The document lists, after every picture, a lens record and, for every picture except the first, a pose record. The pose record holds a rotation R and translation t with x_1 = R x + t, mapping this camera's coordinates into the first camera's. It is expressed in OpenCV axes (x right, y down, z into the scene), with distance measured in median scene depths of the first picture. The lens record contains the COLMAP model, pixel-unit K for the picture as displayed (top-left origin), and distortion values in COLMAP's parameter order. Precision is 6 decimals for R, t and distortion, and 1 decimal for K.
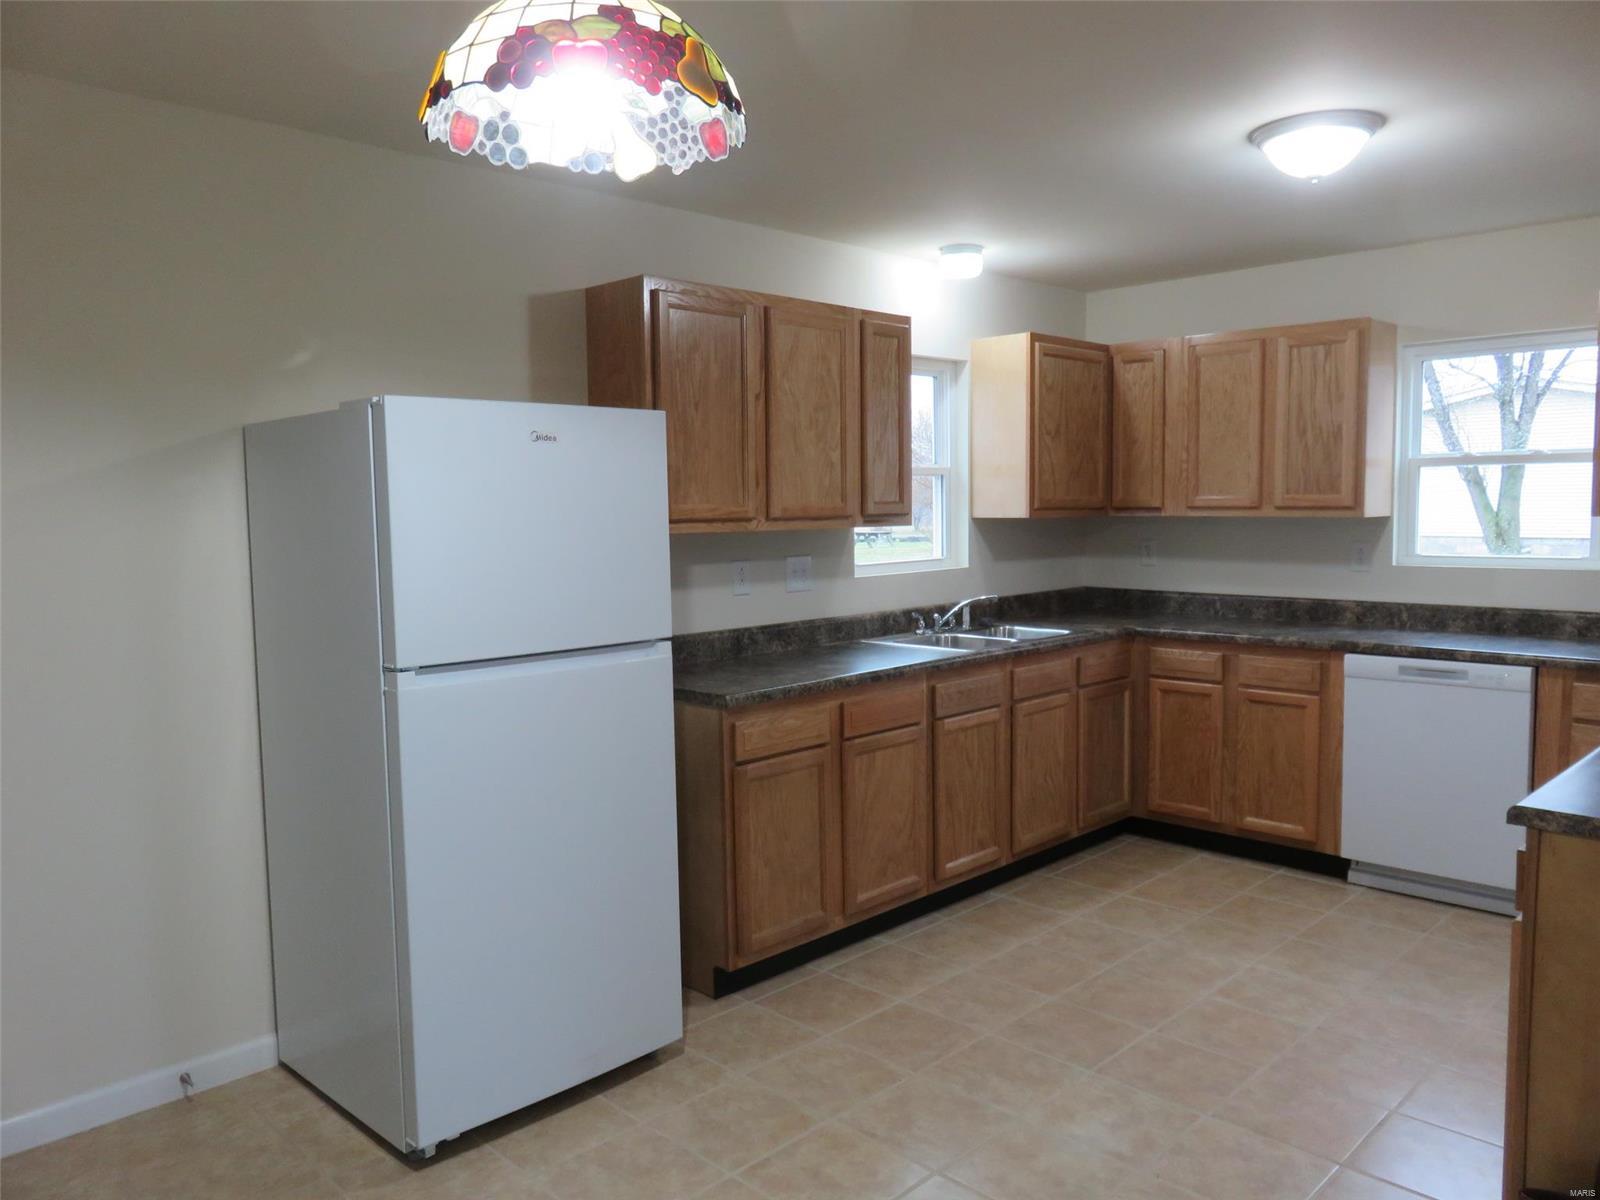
lens RADIAL K [[1193.0, 0, 796.8], [0, 1193.0, 600.9], [0, 0, 1]] dist [-0.005298, -0.002404]
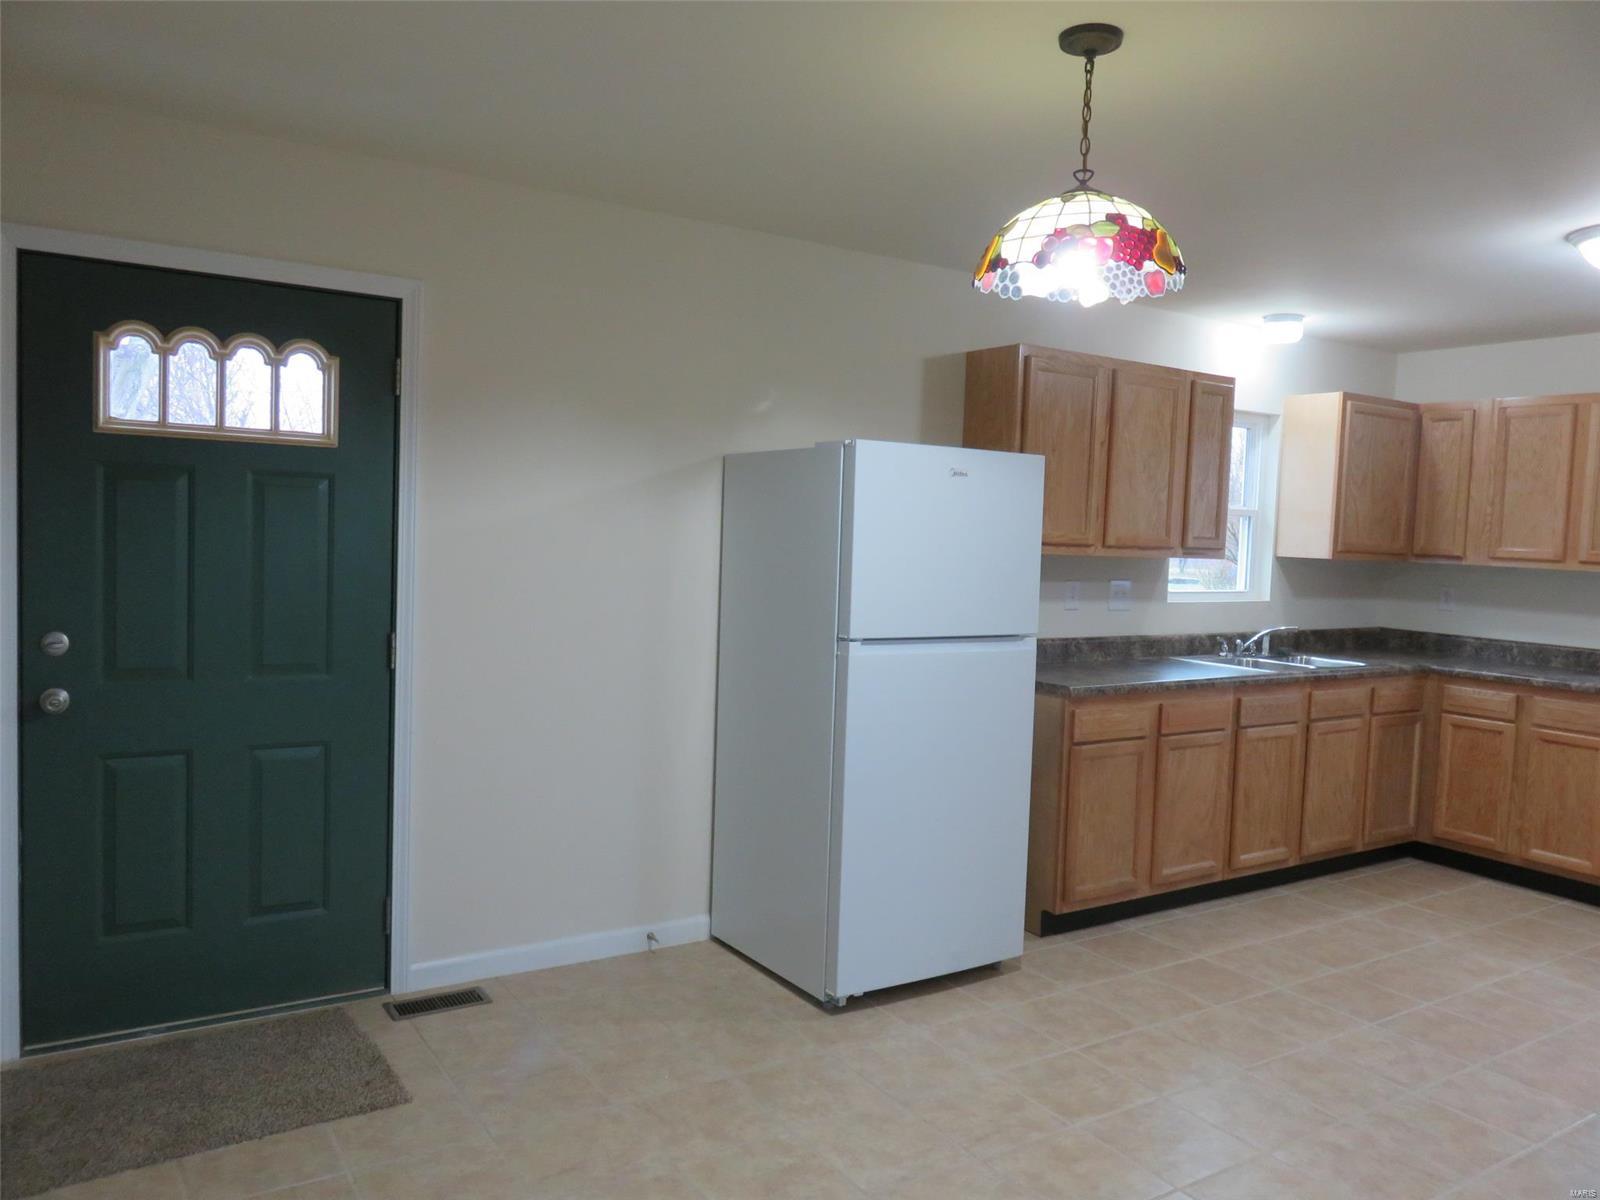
lens RADIAL K [[1197.1, 0, 800.2], [0, 1197.1, 604.9], [0, 0, 1]] dist [-0.005769, 0.004272]
pose [[0.977179, 0.062609, -0.202981, -0.071900], [-0.066824, 0.997667, -0.013971, 0.025892], [0.201633, 0.027216, 0.979083, -0.222511]]
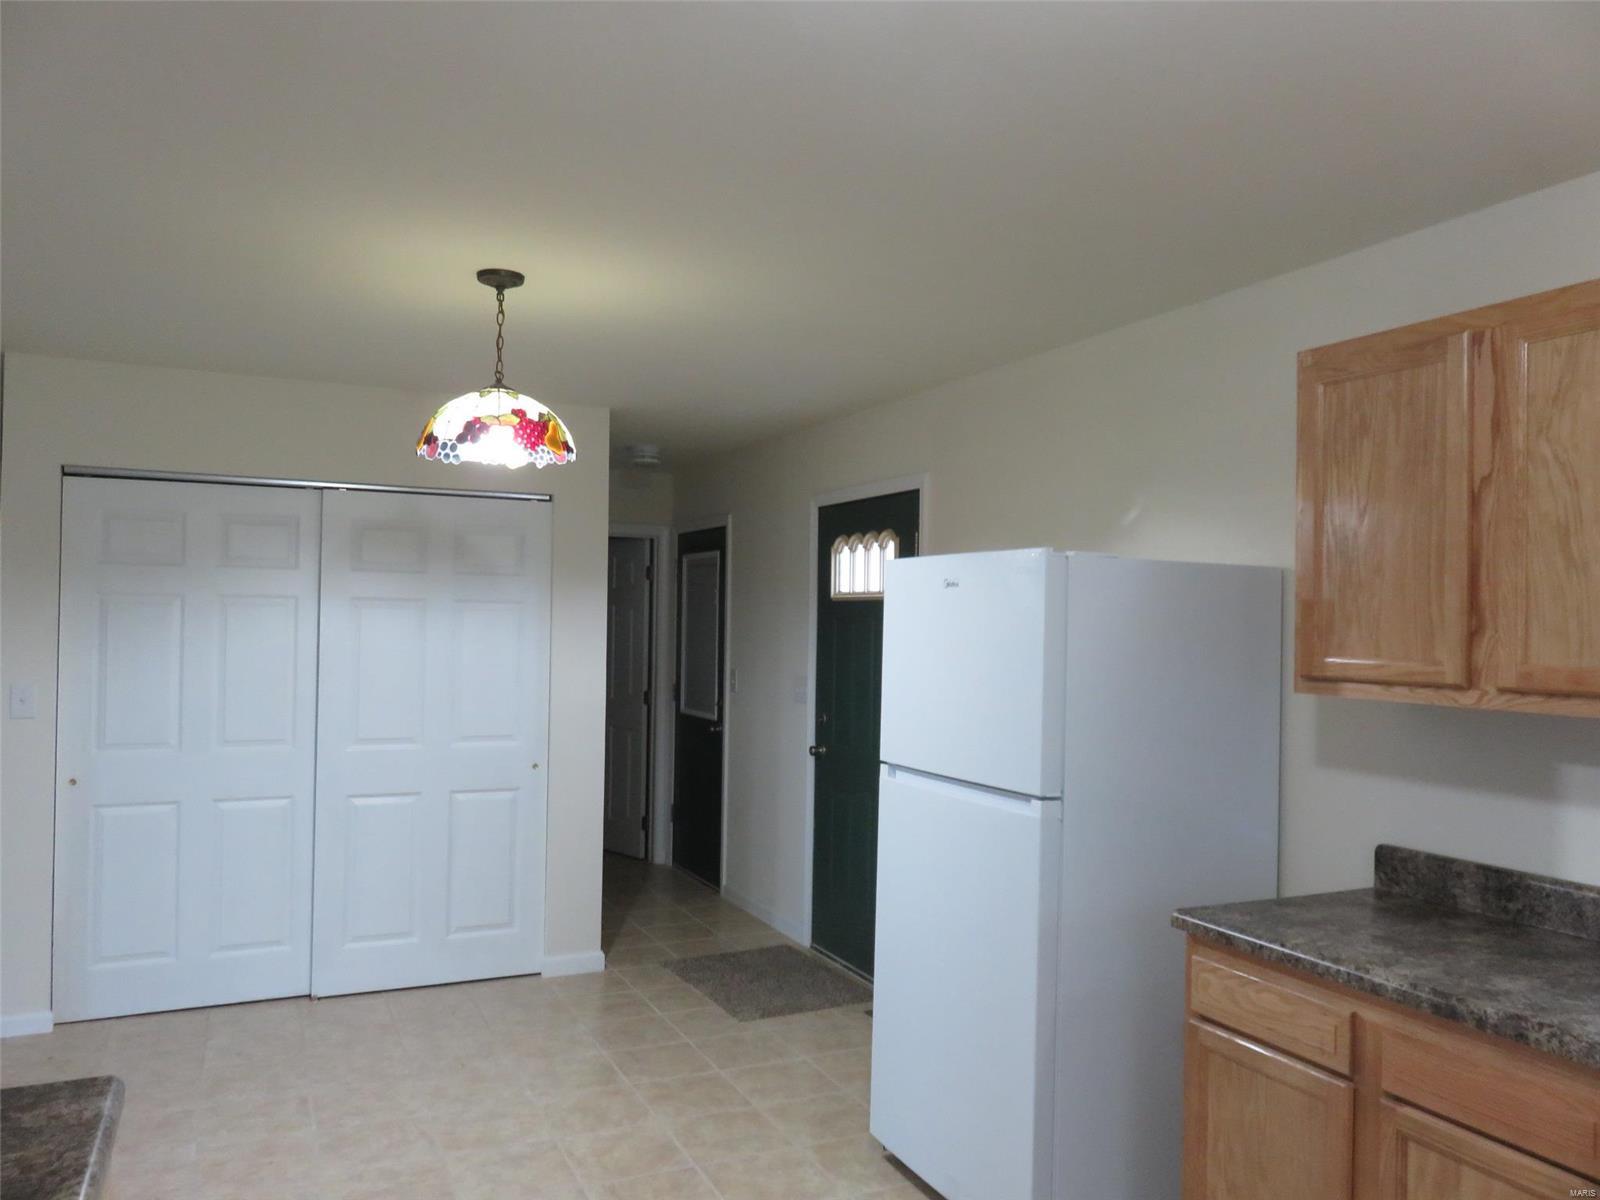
lens RADIAL K [[1189.5, 0, 803.1], [0, 1189.5, 601.2], [0, 0, 1]] dist [-0.013138, 0.001915]
pose [[-0.342671, -0.009617, -0.939406, 0.601333], [-0.090082, 0.995676, 0.022666, -0.090725], [0.935127, 0.092391, -0.342056, 0.851078]]
